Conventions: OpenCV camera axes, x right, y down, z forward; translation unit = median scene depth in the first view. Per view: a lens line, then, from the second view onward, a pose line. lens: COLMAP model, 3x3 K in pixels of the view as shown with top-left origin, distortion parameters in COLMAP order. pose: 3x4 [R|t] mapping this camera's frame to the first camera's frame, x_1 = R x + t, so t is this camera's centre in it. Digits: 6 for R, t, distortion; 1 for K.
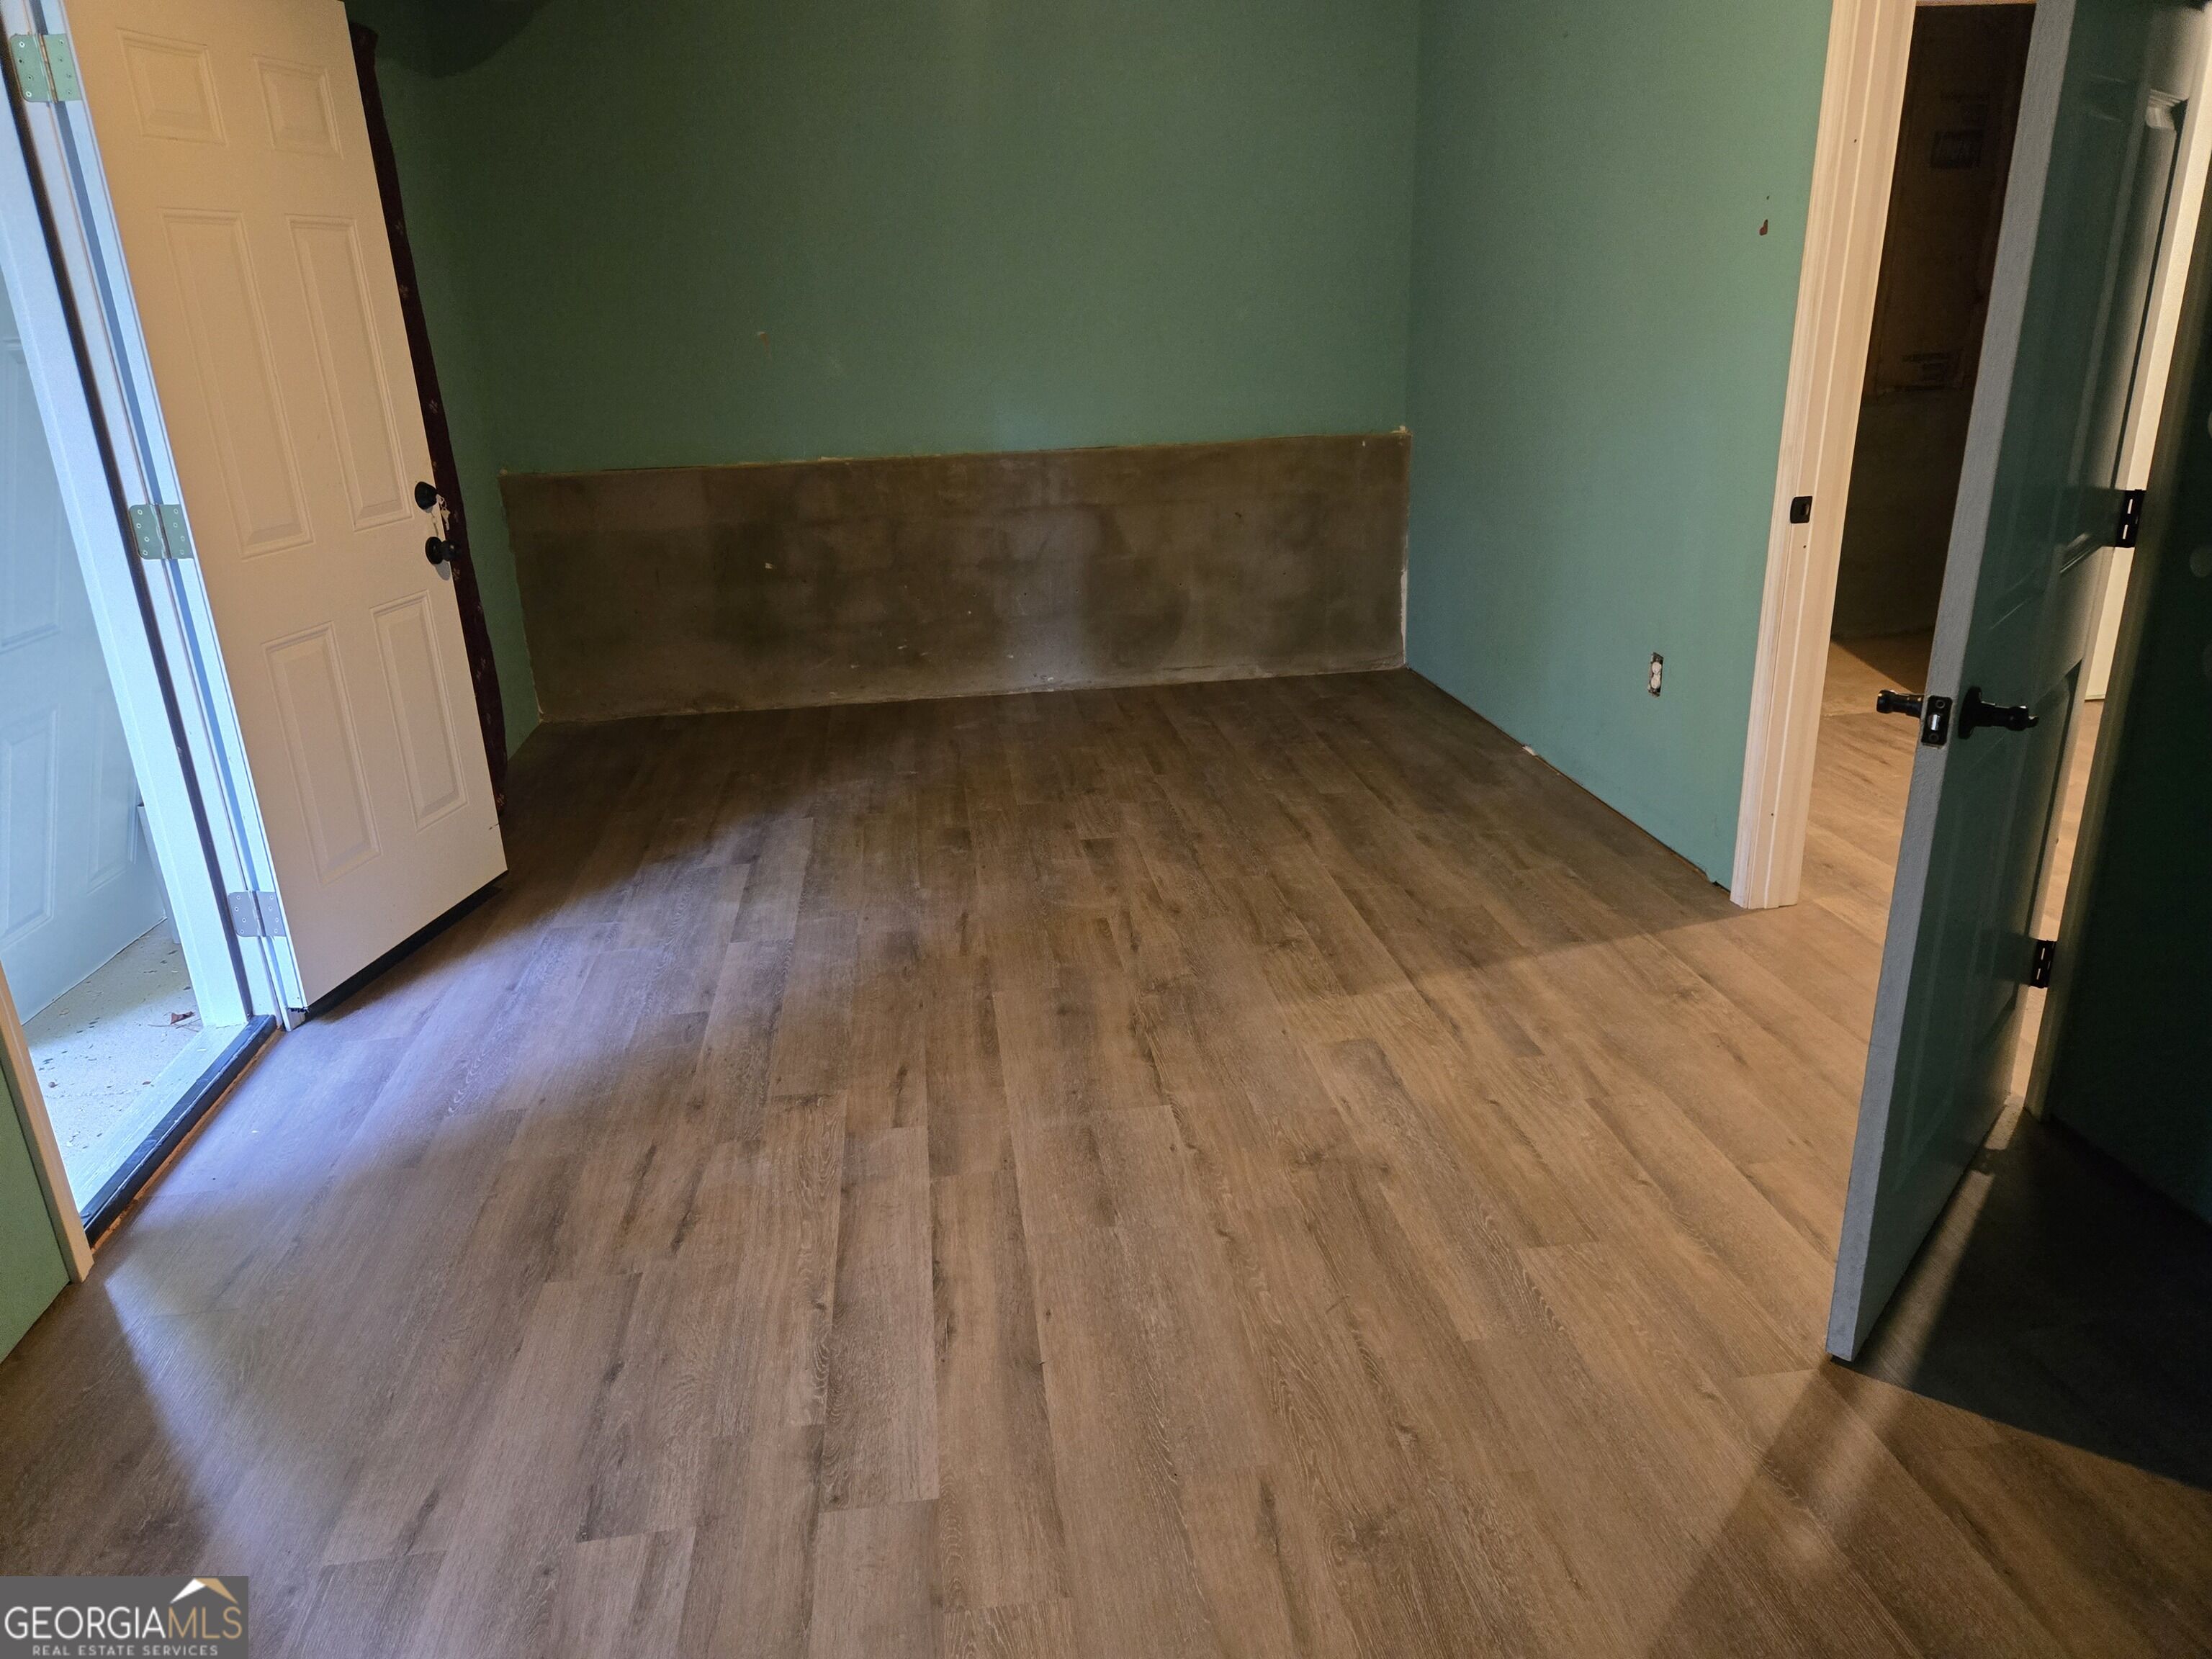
lens RADIAL K [[1490.7, 0, 1108.1], [0, 1490.7, 824.5], [0, 0, 1]] dist [0.060384, -0.051093]
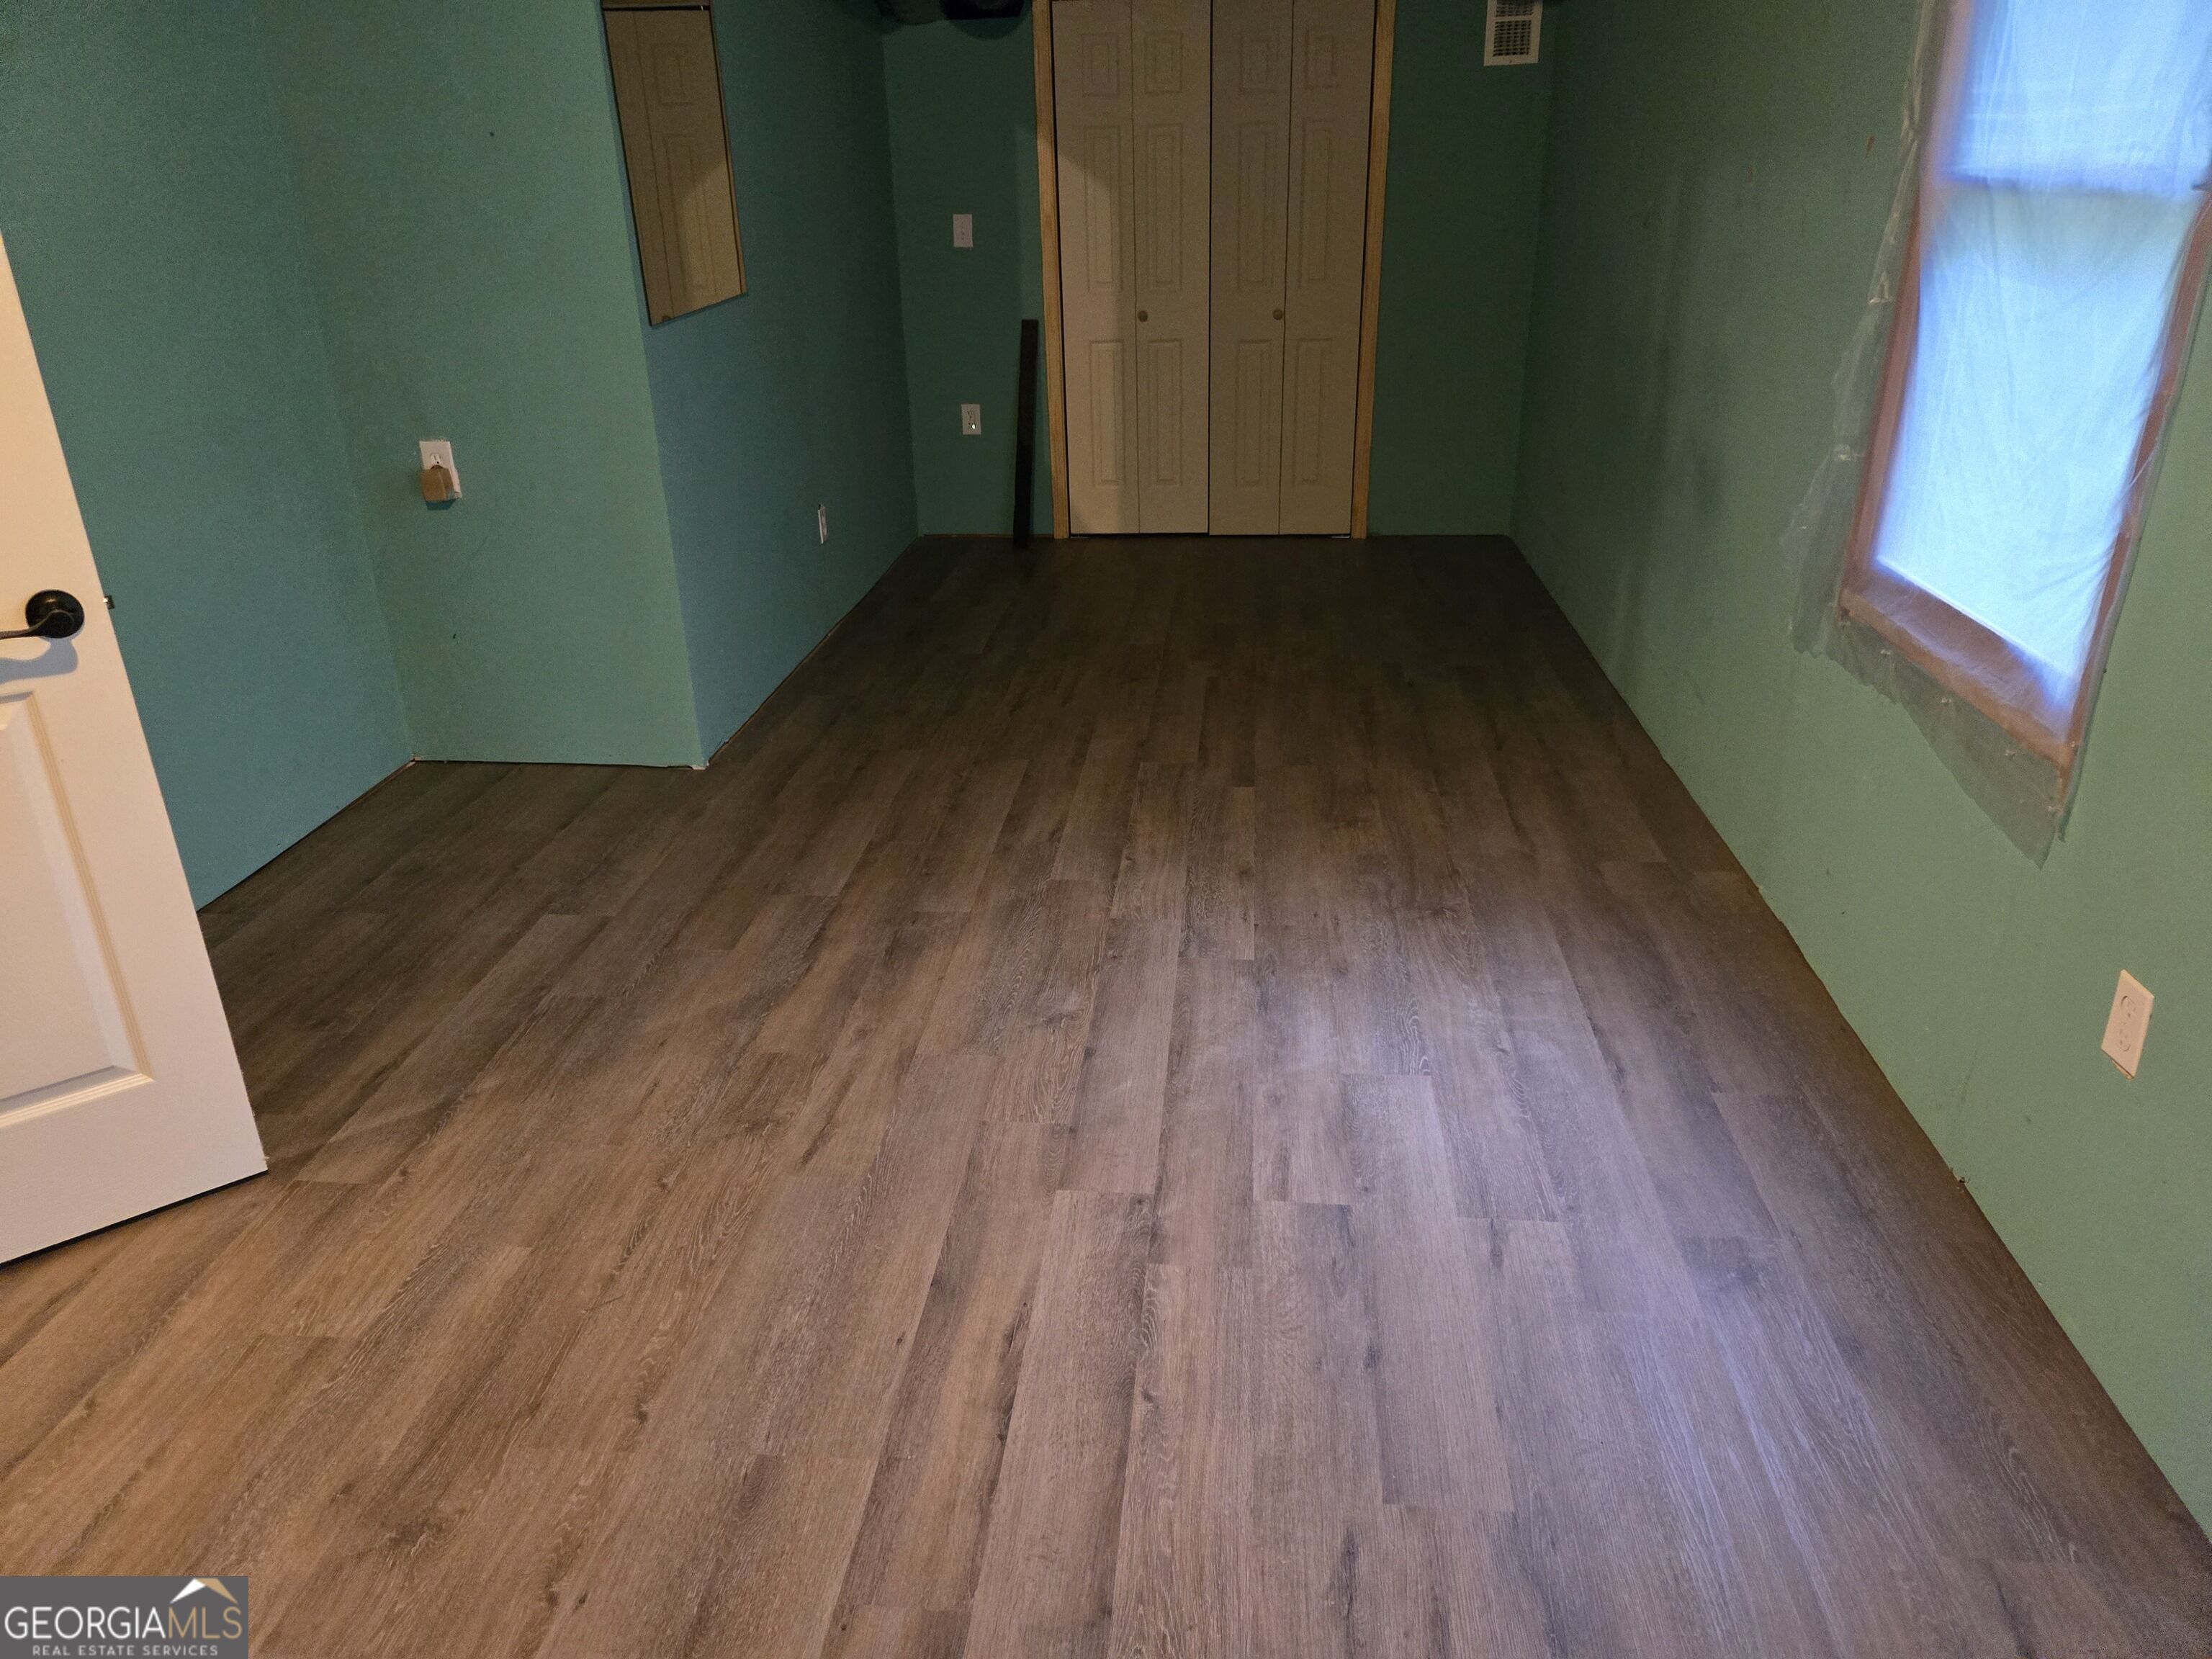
lens RADIAL K [[1490.7, 0, 1101.0], [0, 1490.7, 829.6], [0, 0, 1]] dist [0.060384, -0.051093]
pose [[-0.972392, -0.037826, 0.230266, -0.362339], [0.129534, 0.733286, 0.667468, -0.495165], [-0.194099, 0.678868, -0.708141, 1.446004]]
